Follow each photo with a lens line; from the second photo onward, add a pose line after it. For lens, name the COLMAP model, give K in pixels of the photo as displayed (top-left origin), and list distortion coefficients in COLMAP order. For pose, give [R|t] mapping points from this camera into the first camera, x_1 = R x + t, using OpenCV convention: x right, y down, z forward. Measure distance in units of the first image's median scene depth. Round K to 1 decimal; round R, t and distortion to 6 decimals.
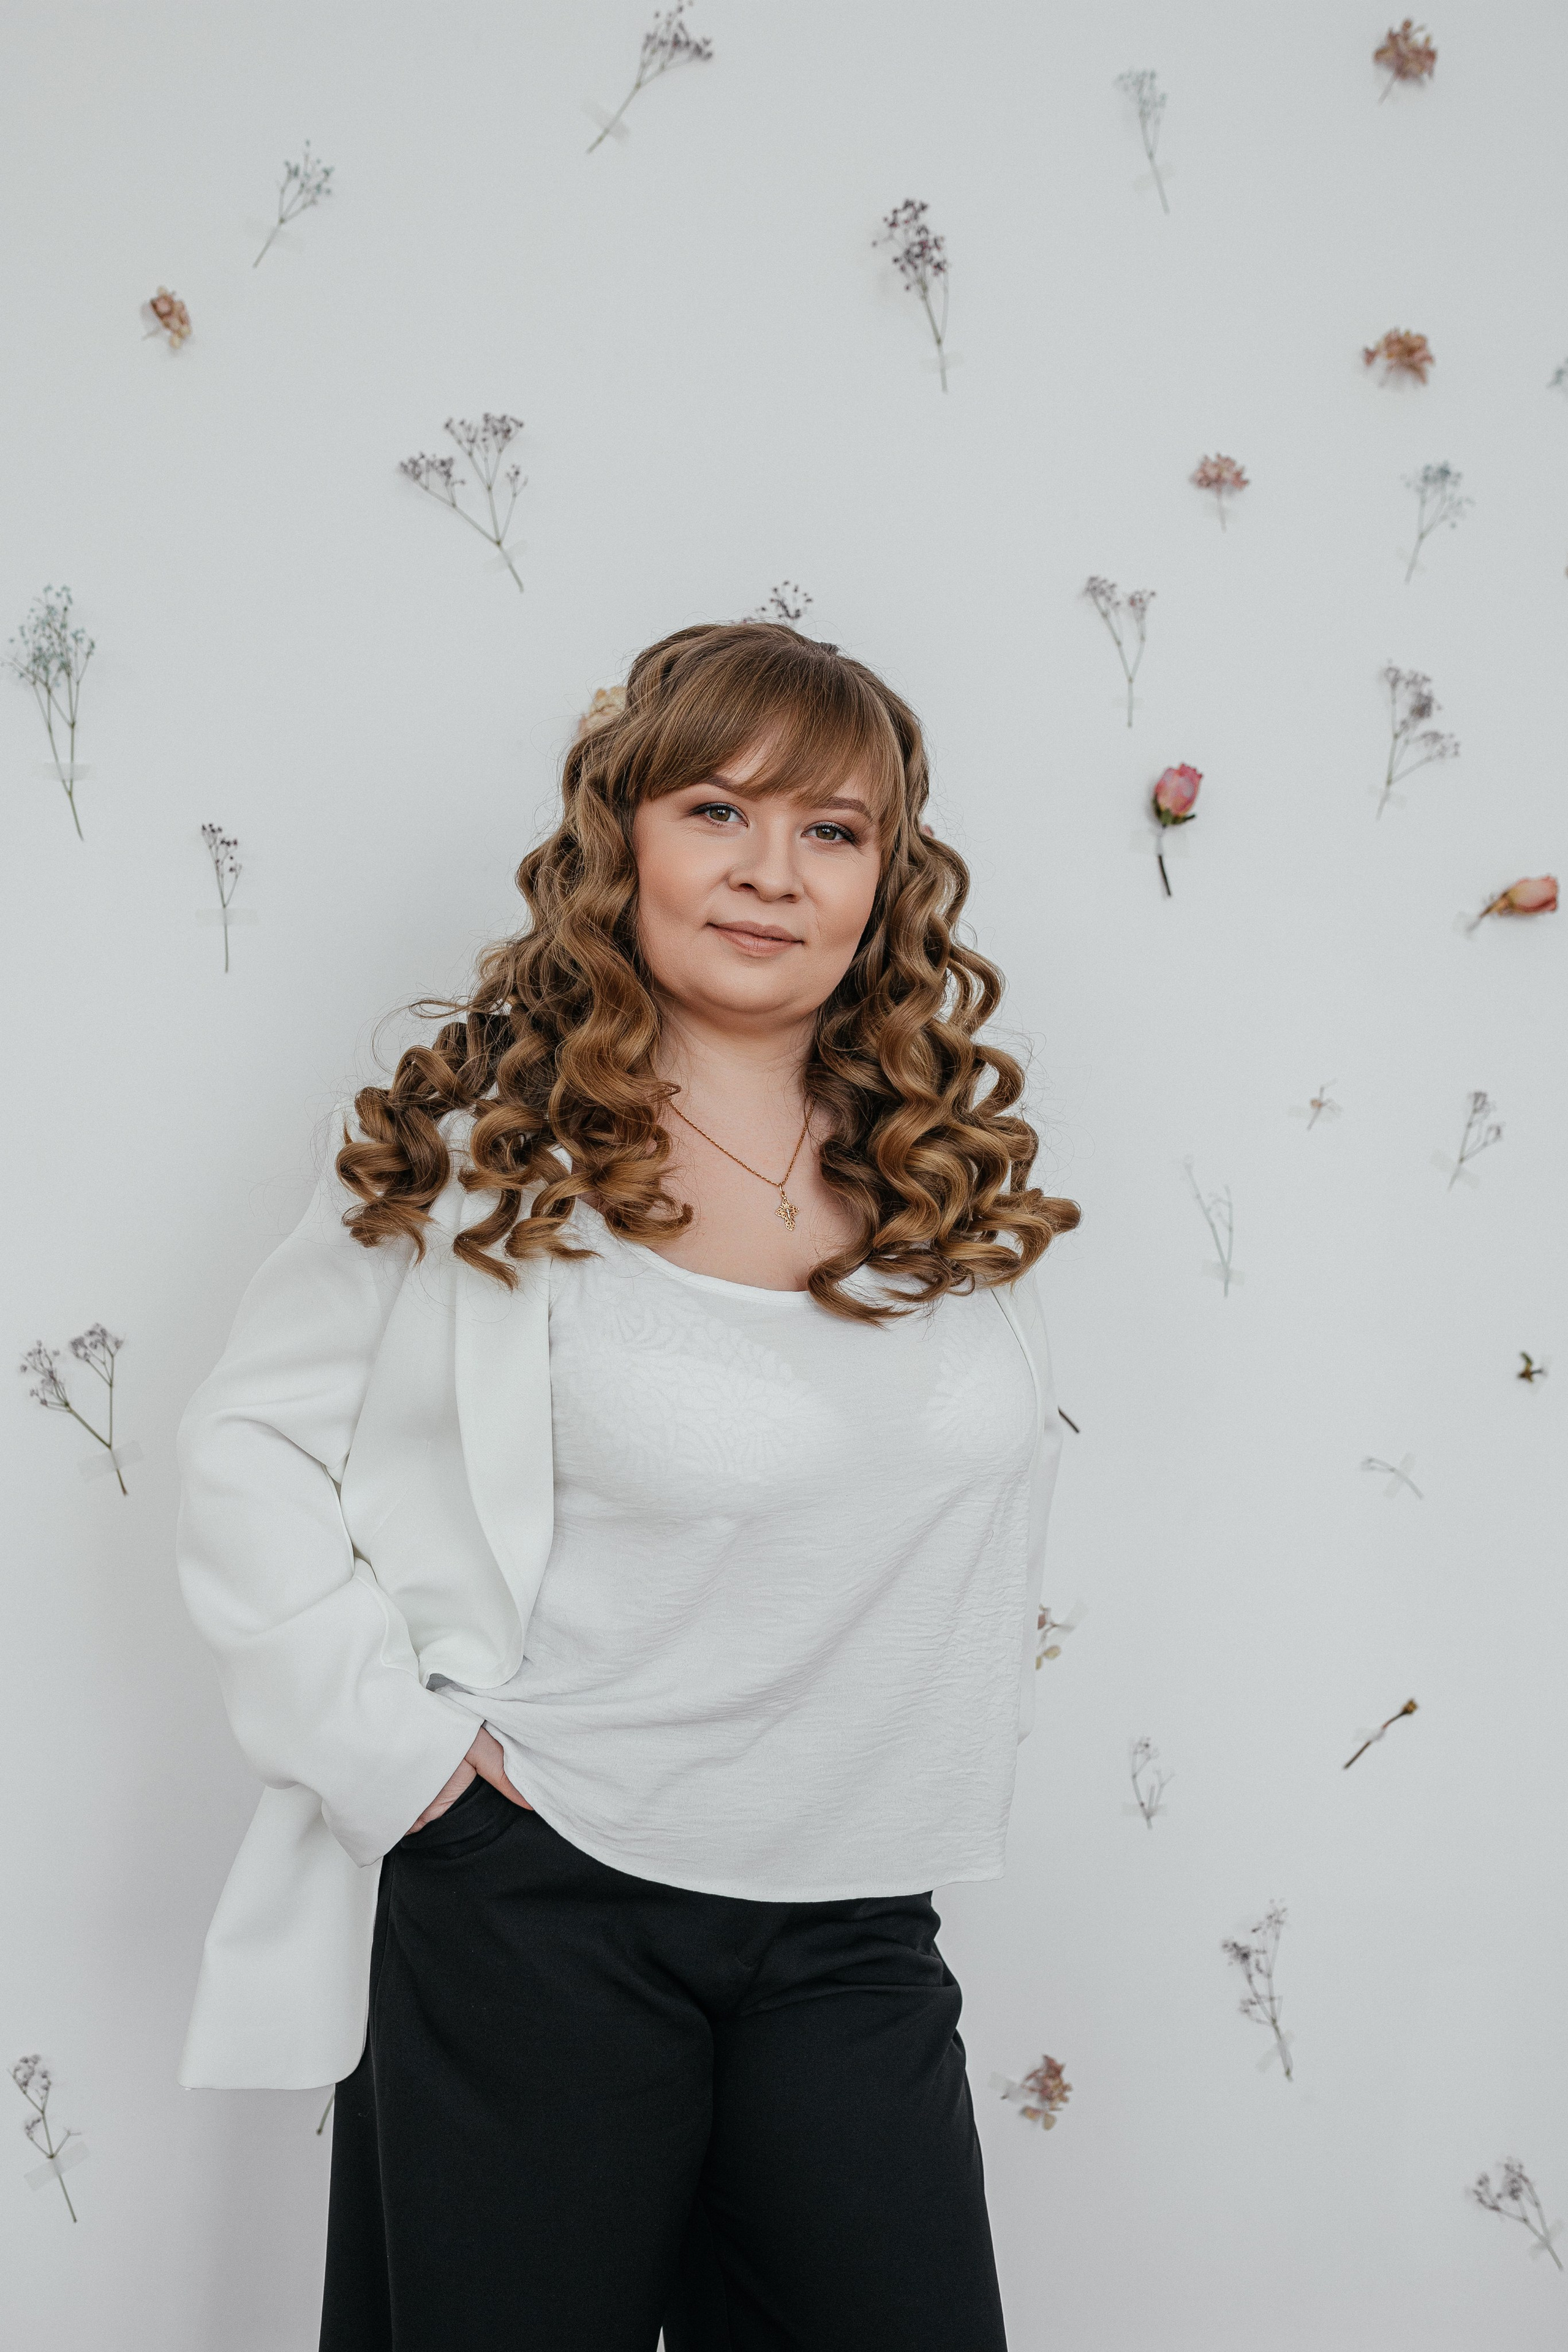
lens RADIAL K [[2252.1, 0, 781.6], [0, 2252.1, 1169.3], [0, 0, 1]] dist [-0.061053, 0.085234]
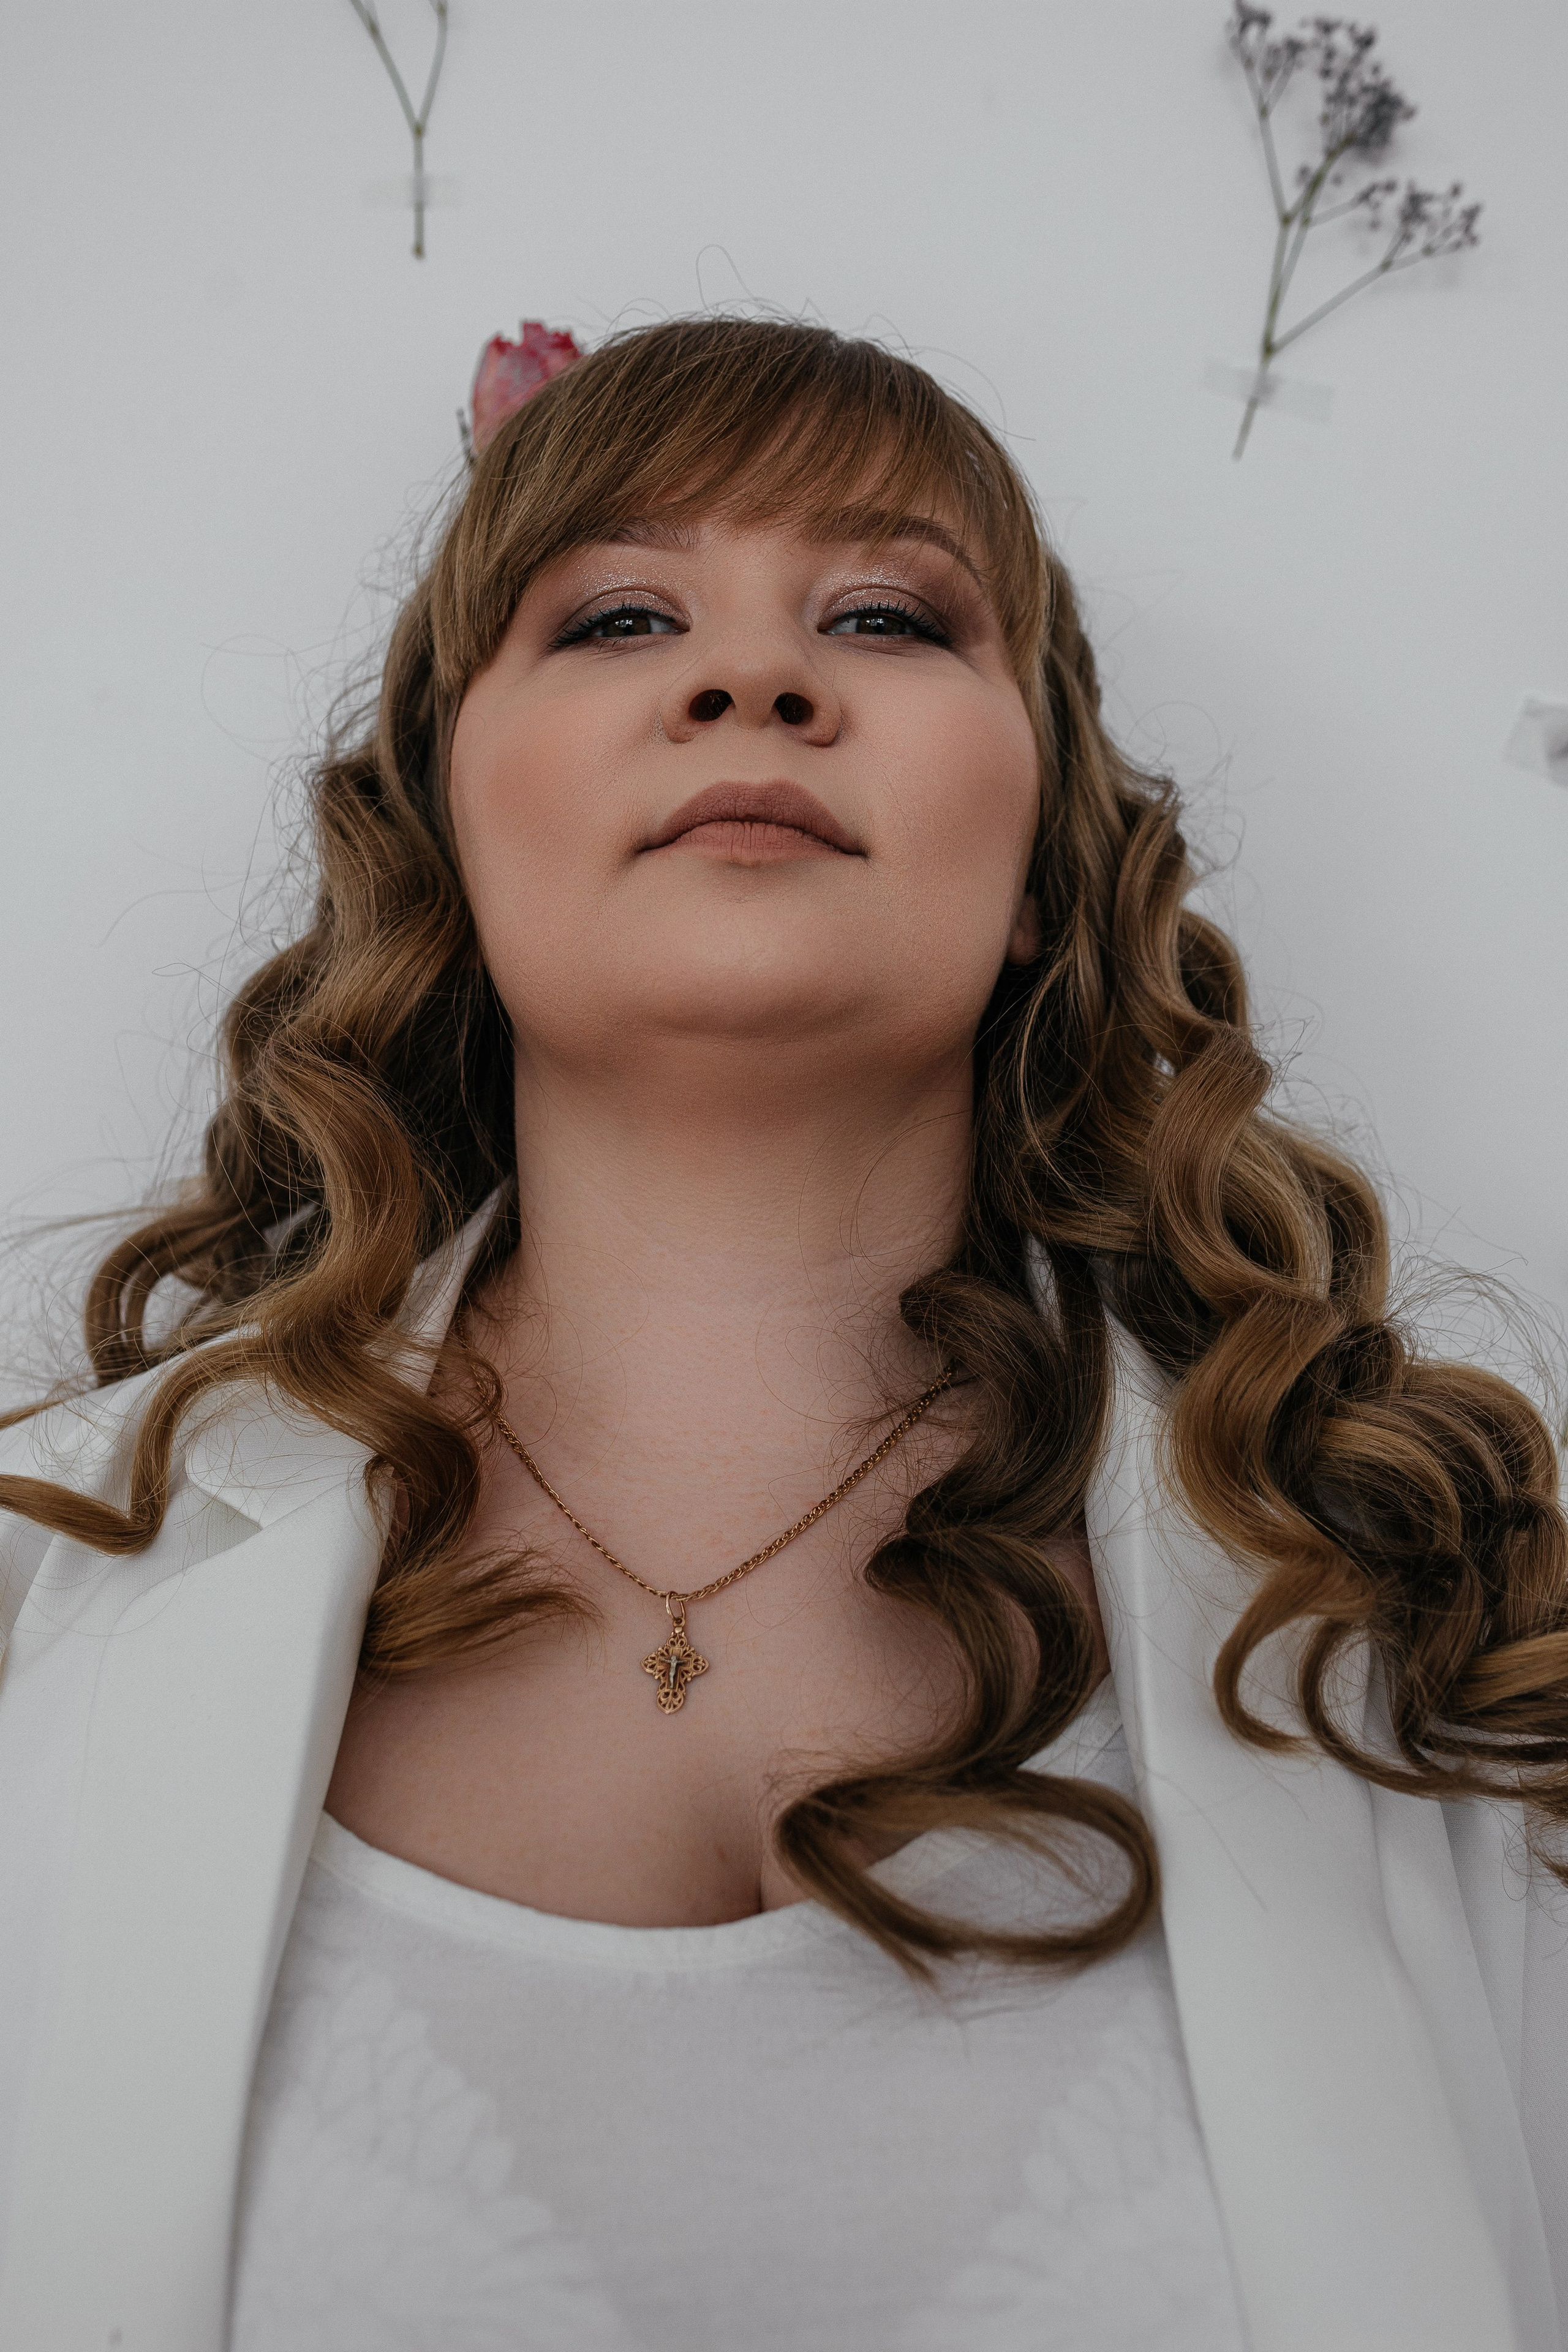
lens RADIAL K [[2286.6, 0, 784.0], [0, 2286.6, 1176.0], [0, 0, 1]] dist [-0.065292, 0.093066]
pose [[0.956499, -0.044977, -0.288247, 0.295121], [0.030711, 0.998078, -0.053826, -0.028632], [0.290114, 0.042632, 0.956042, 0.649742]]
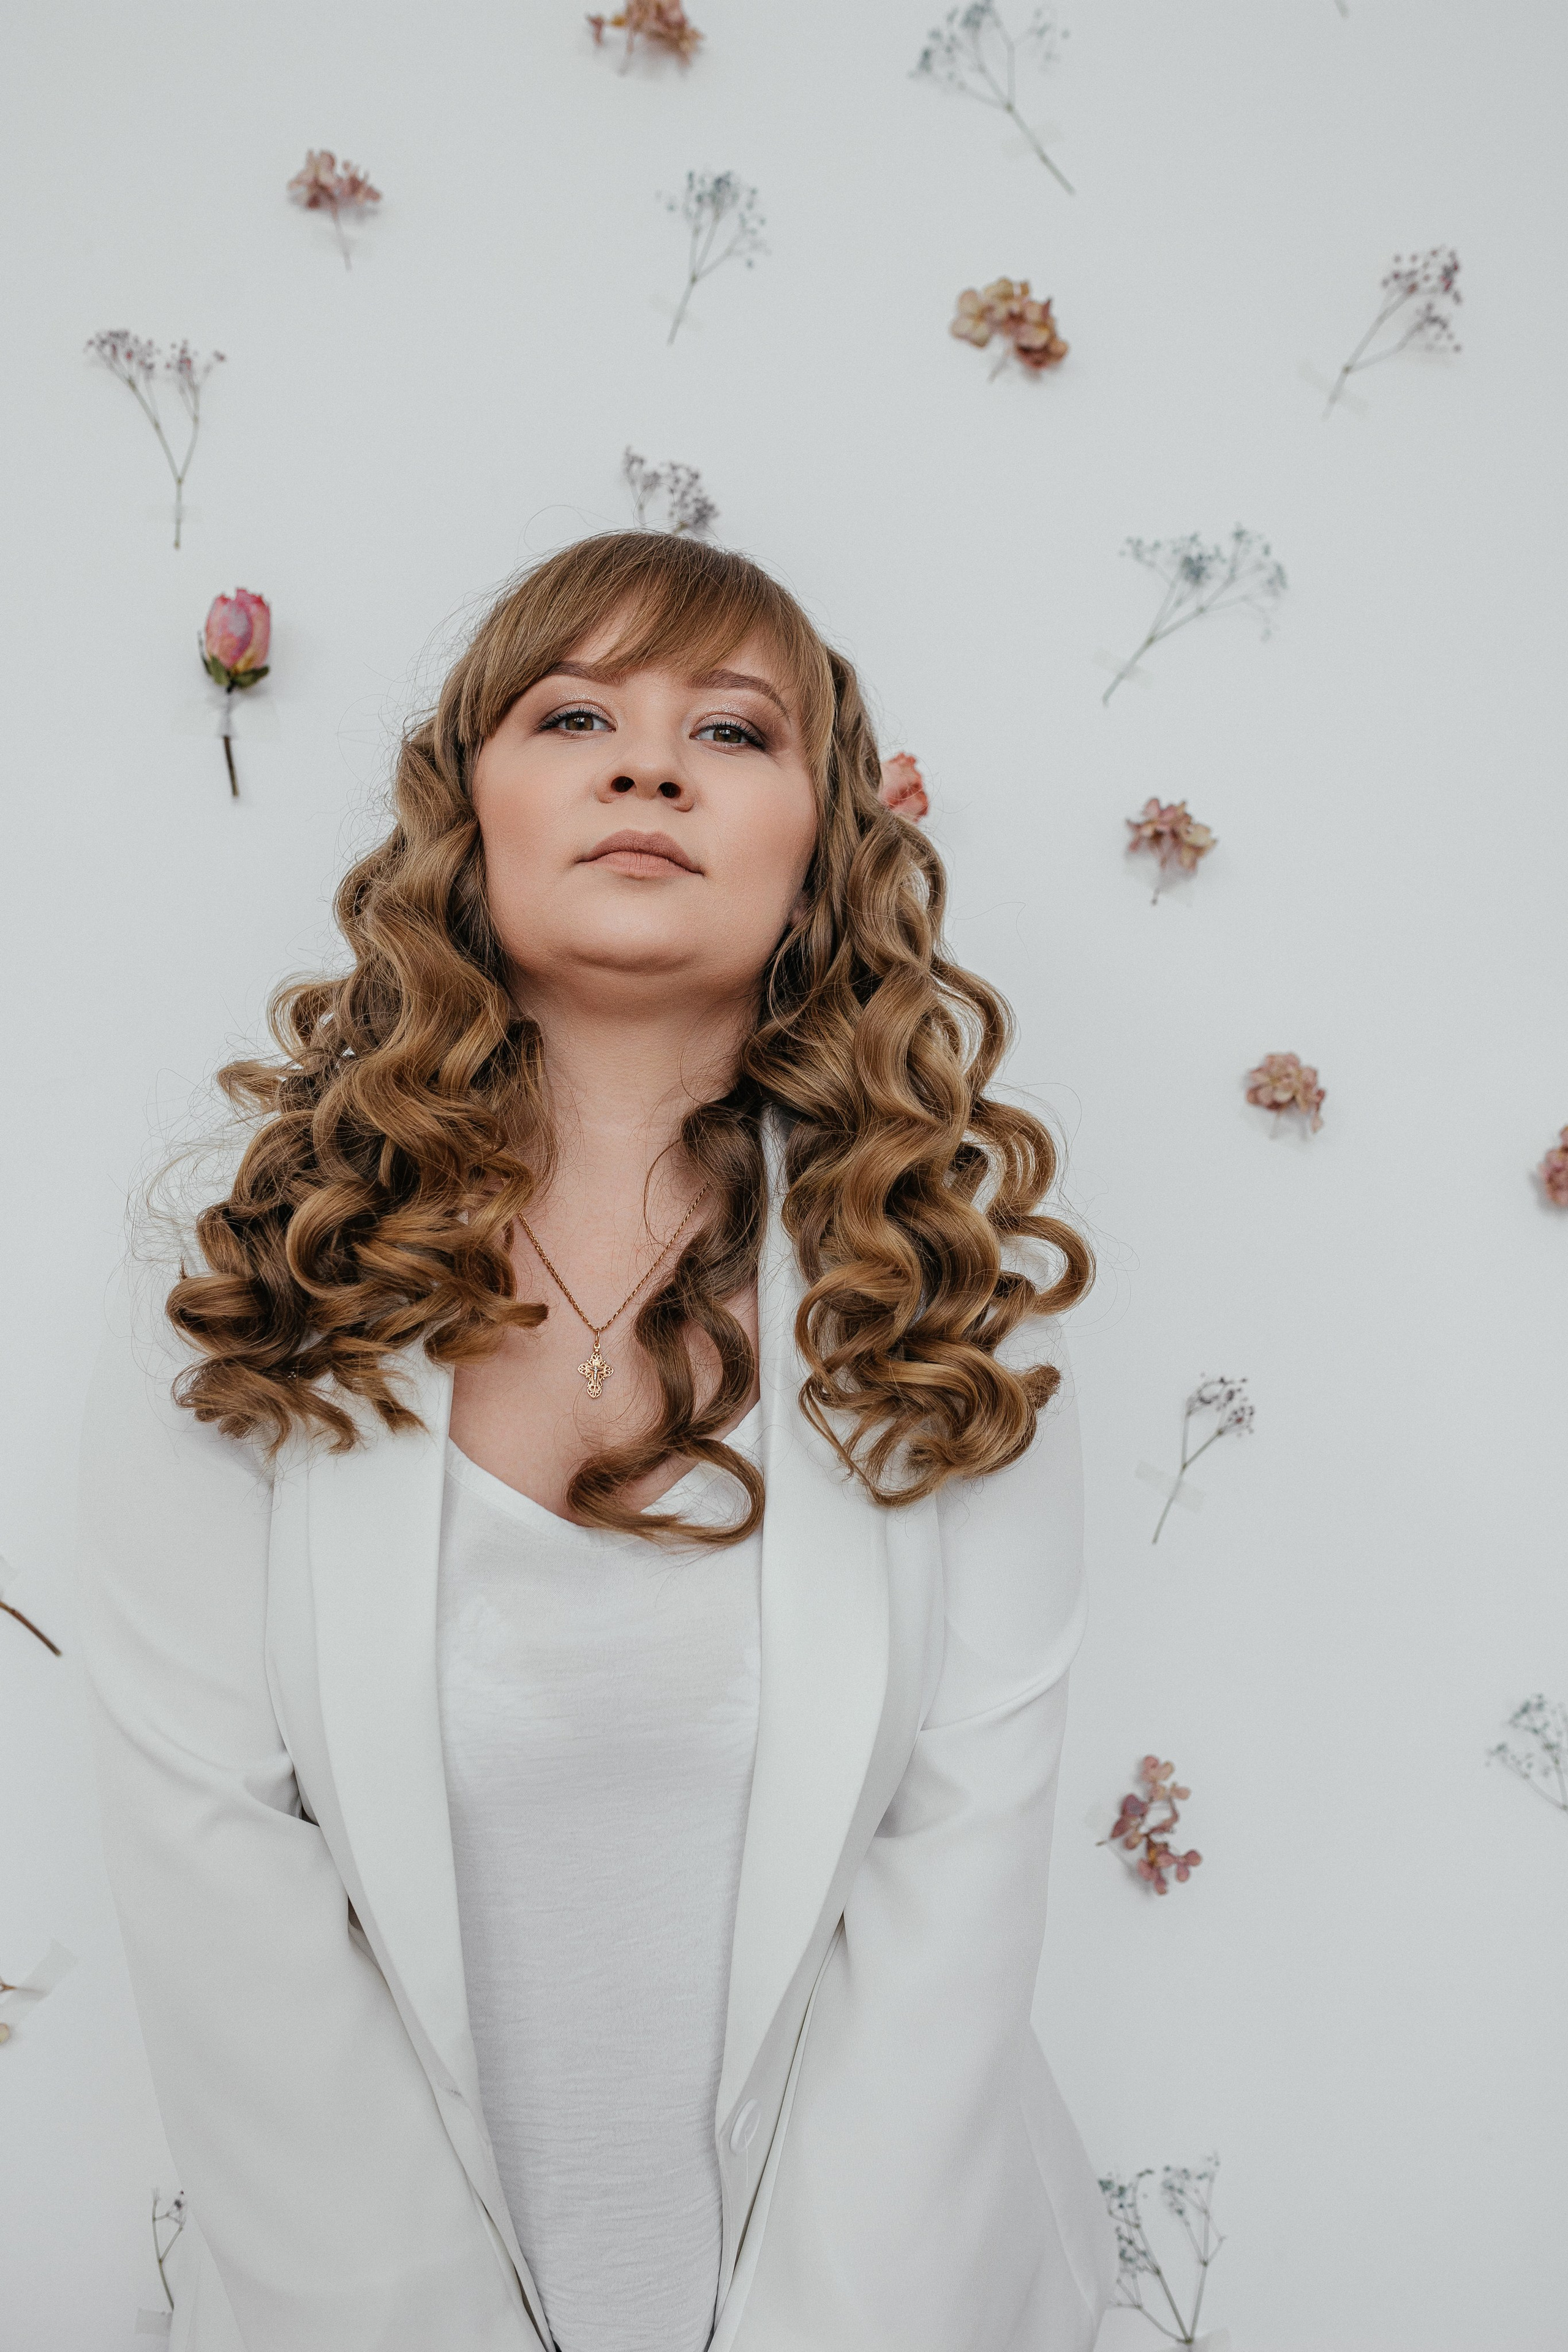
lens RADIAL K [[2252.1, 0, 781.6], [0, 2252.1, 1169.3], [0, 0, 1]] dist [-0.061053, 0.085234]
pose [[0.992993, -0.043090, -0.110042, 0.376307], [0.025874, 0.987836, -0.153332, 0.081140], [0.115310, 0.149410, 0.982029, 0.393390]]
